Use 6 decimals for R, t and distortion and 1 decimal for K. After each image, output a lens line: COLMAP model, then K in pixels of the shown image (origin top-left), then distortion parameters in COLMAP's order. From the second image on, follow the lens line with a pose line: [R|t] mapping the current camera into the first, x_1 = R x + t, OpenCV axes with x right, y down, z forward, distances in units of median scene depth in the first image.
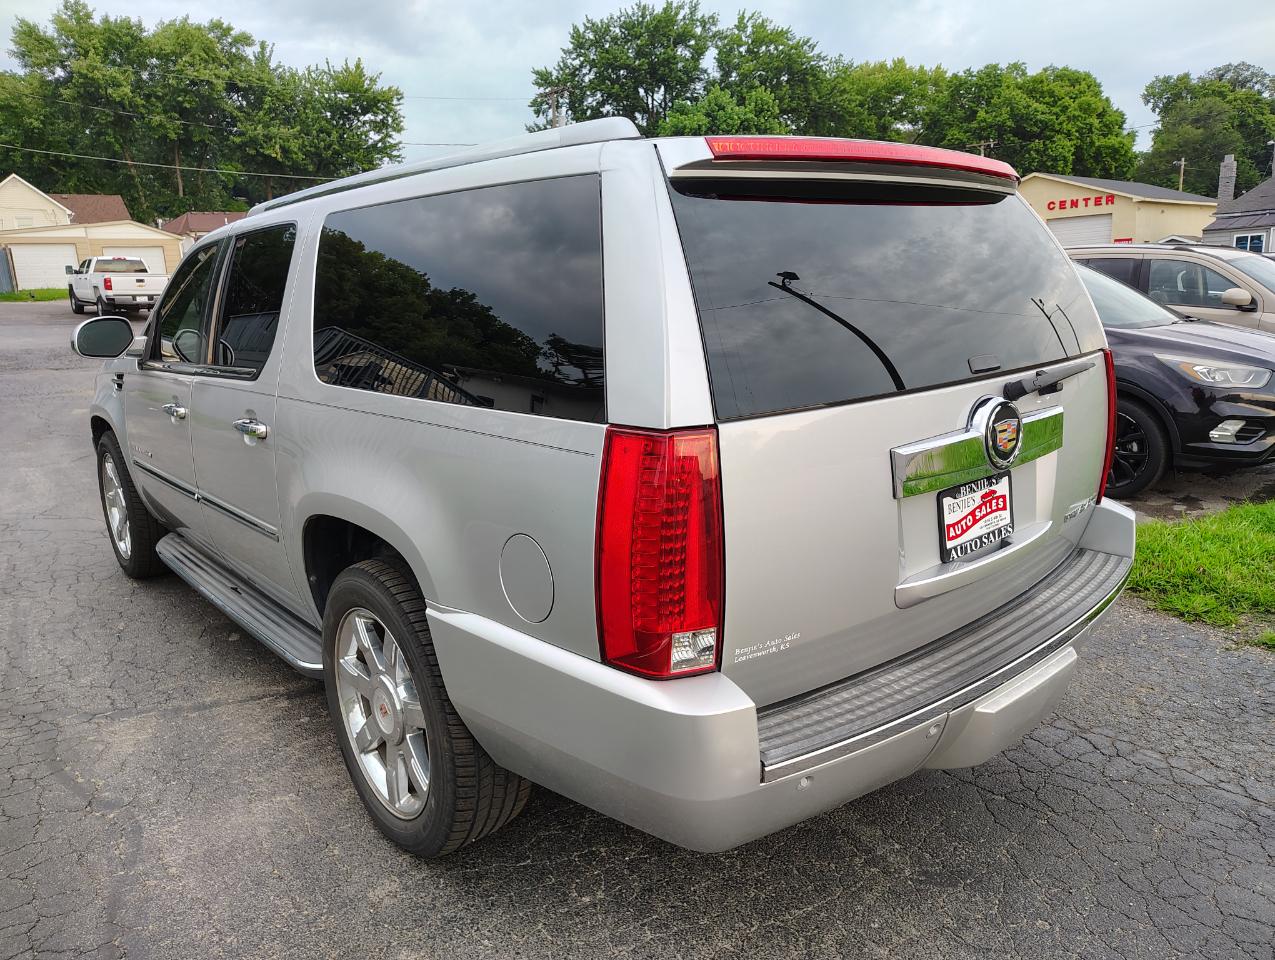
lens RADIAL K [[900.9, 0, 638.4], [0, 900.9, 478.4], [0, 0, 1]] dist [0.003668, -0.000944]
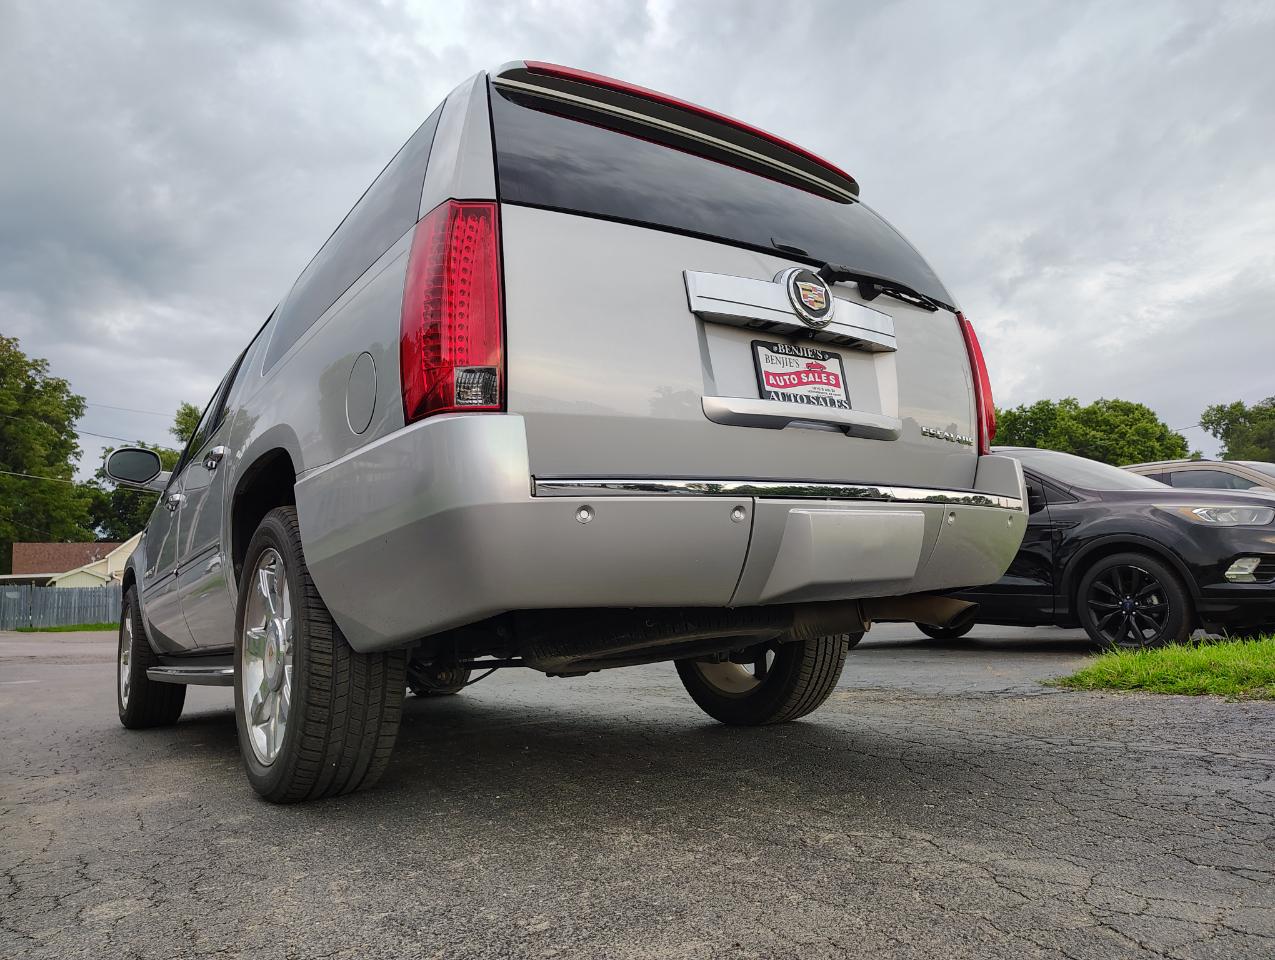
lens RADIAL K [[900.9, 0, 643.7], [0, 900.9, 462.7], [0, 0, 1]] dist [0.003668, -0.000944]
pose [[0.995365, -0.043805, -0.085611, 0.010595], [0.007420, 0.922559, -0.385784, 0.021043], [0.095880, 0.383361, 0.918608, 0.001376]]
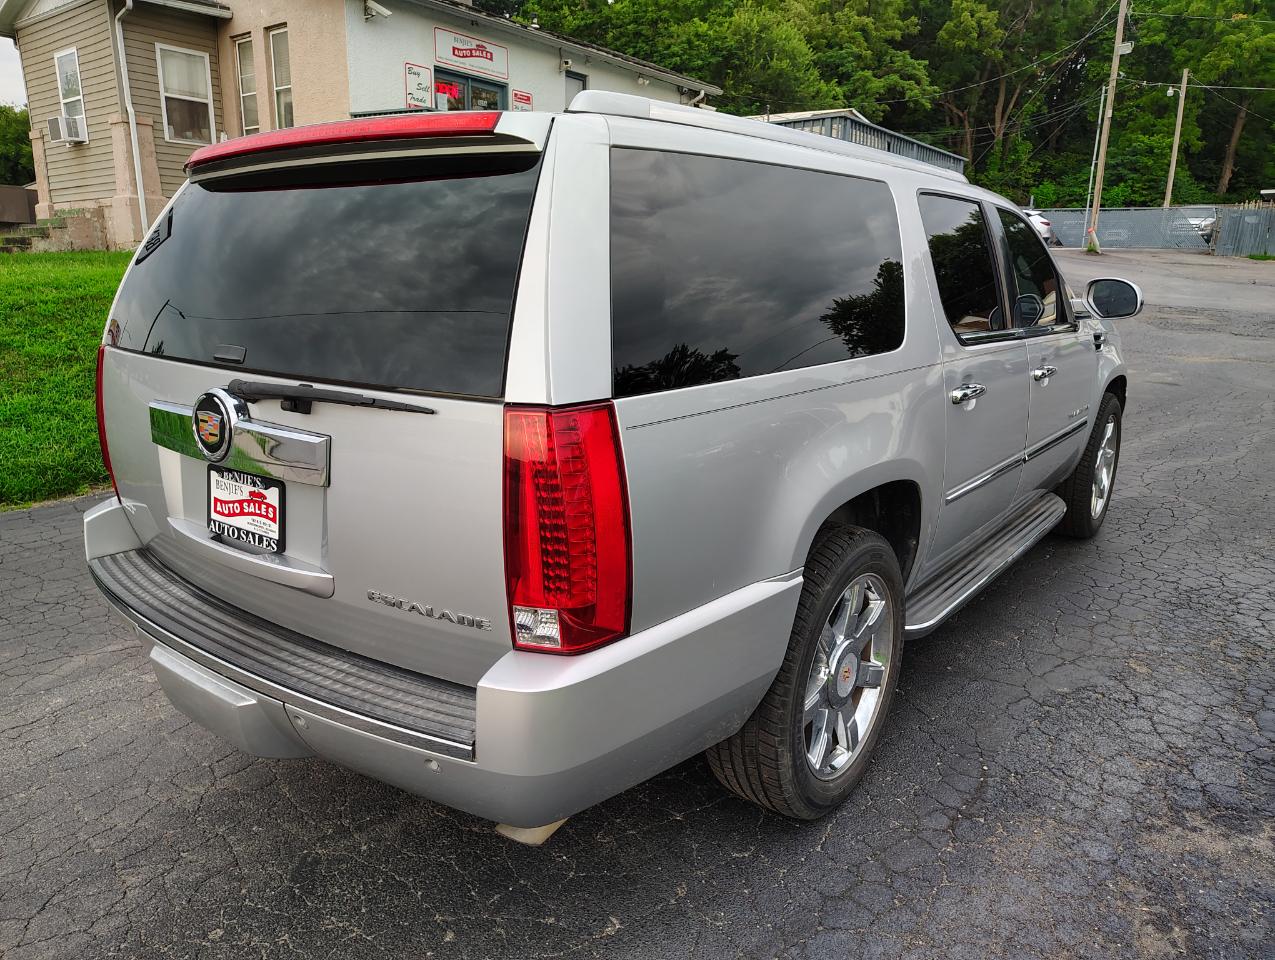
lens RADIAL K [[900.9, 0, 640.6], [0, 900.9, 485.2], [0, 0, 1]] dist [0.003668, -0.000944]
pose [[0.206134, 0.277607, -0.938319, 0.053326], [-0.229939, 0.945805, 0.229307, -0.011880], [0.951124, 0.168488, 0.258795, 0.044460]]
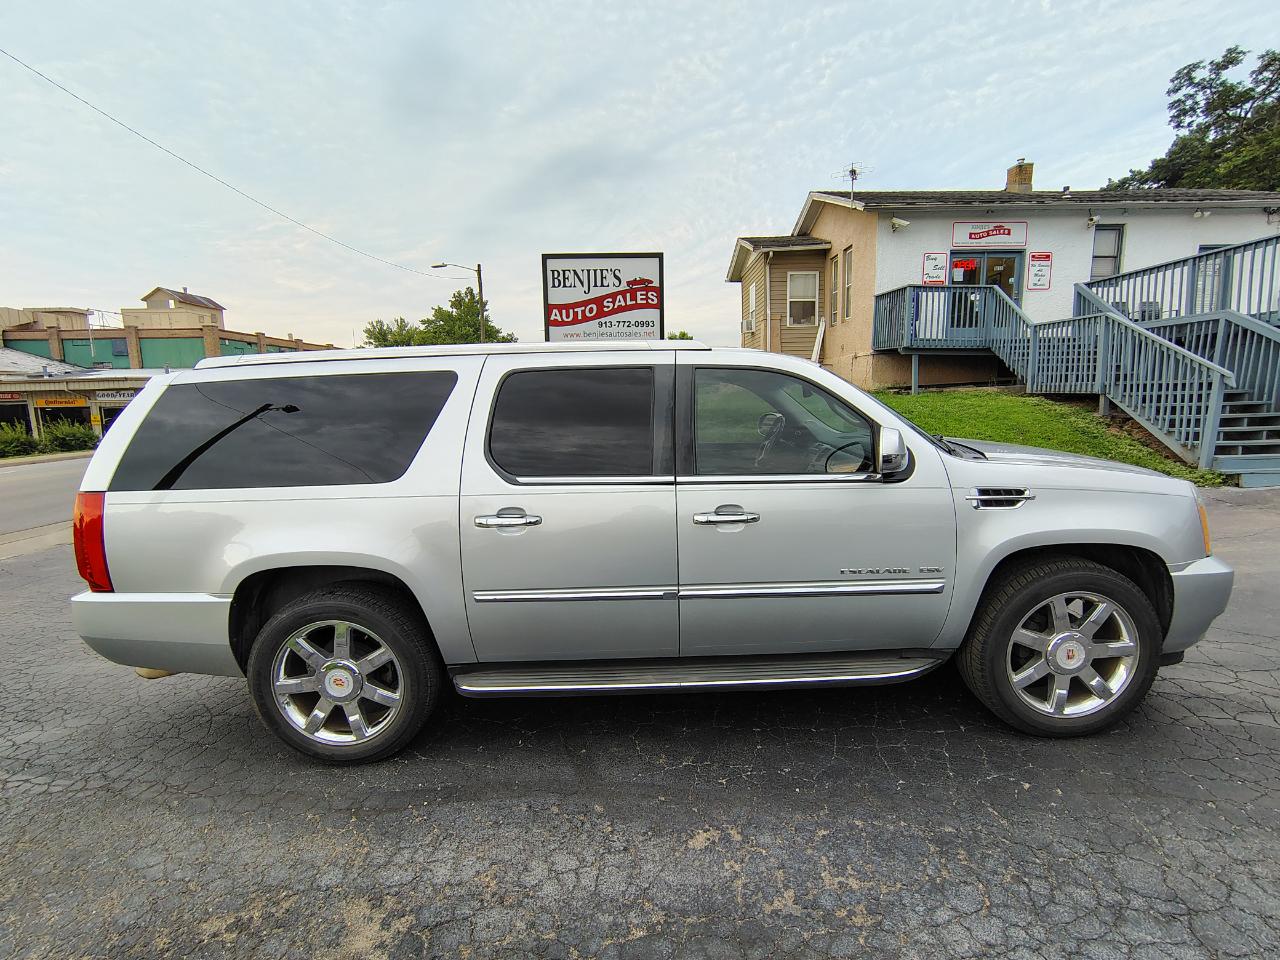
lens RADIAL K [[604.8, 0, 644.6], [0, 604.8, 470.6], [0, 0, 1]] dist [-0.007709, -0.000351]
pose [[-0.650080, 0.158317, -0.743191, 0.031376], [-0.106928, 0.949263, 0.295747, -0.029090], [0.752305, 0.271727, -0.600168, 0.115667]]
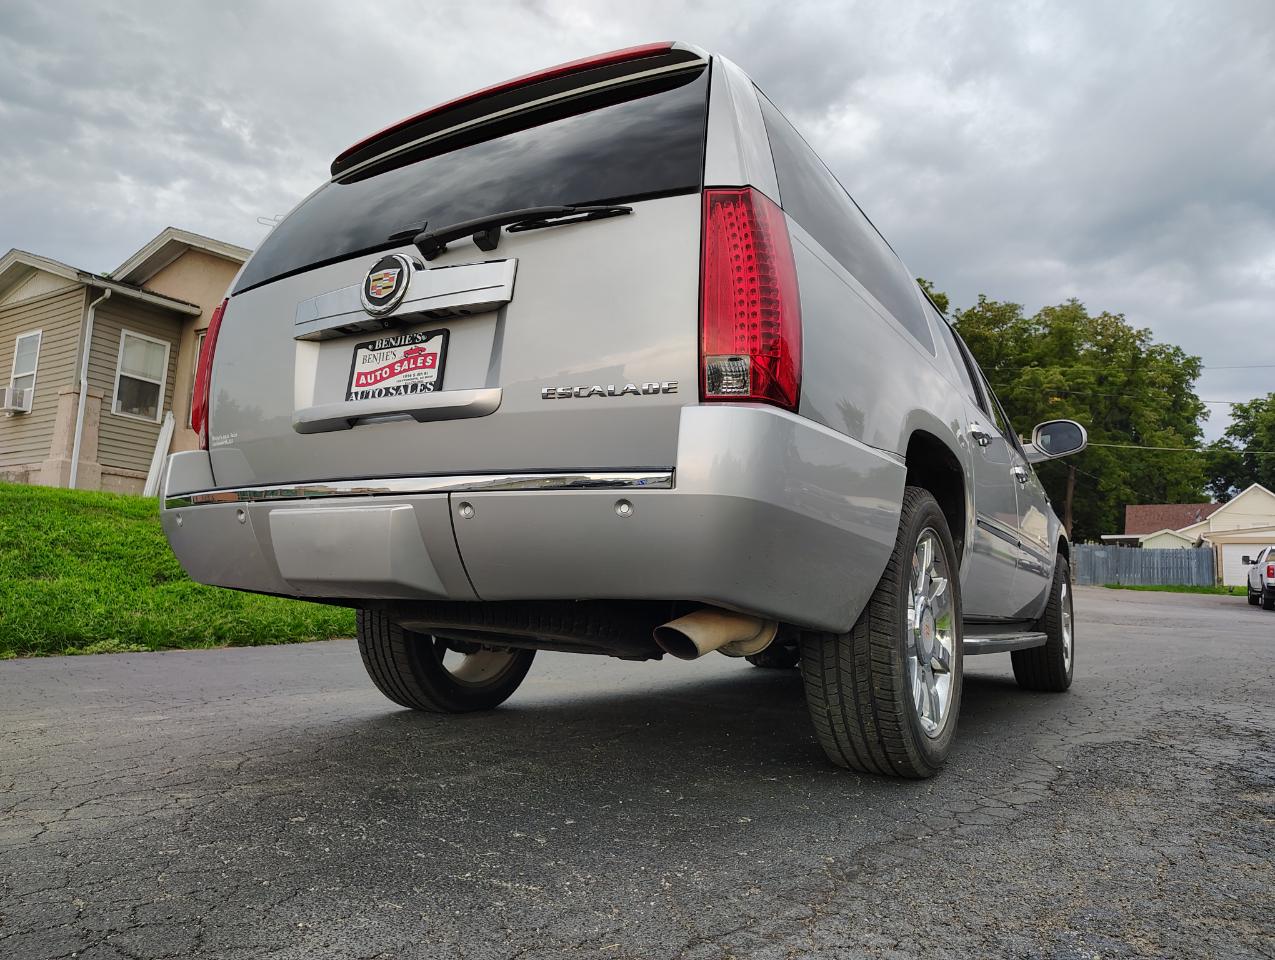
lens RADIAL K [[900.9, 0, 633.7], [0, 900.9, 476.3], [0, 0, 1]] dist [0.003668, -0.000944]
pose [[0.310735, -0.083013, -0.946865, 0.055404], [-0.255168, 0.952325, -0.167231, 0.010134], [0.915605, 0.293574, 0.274738, 0.038659]]
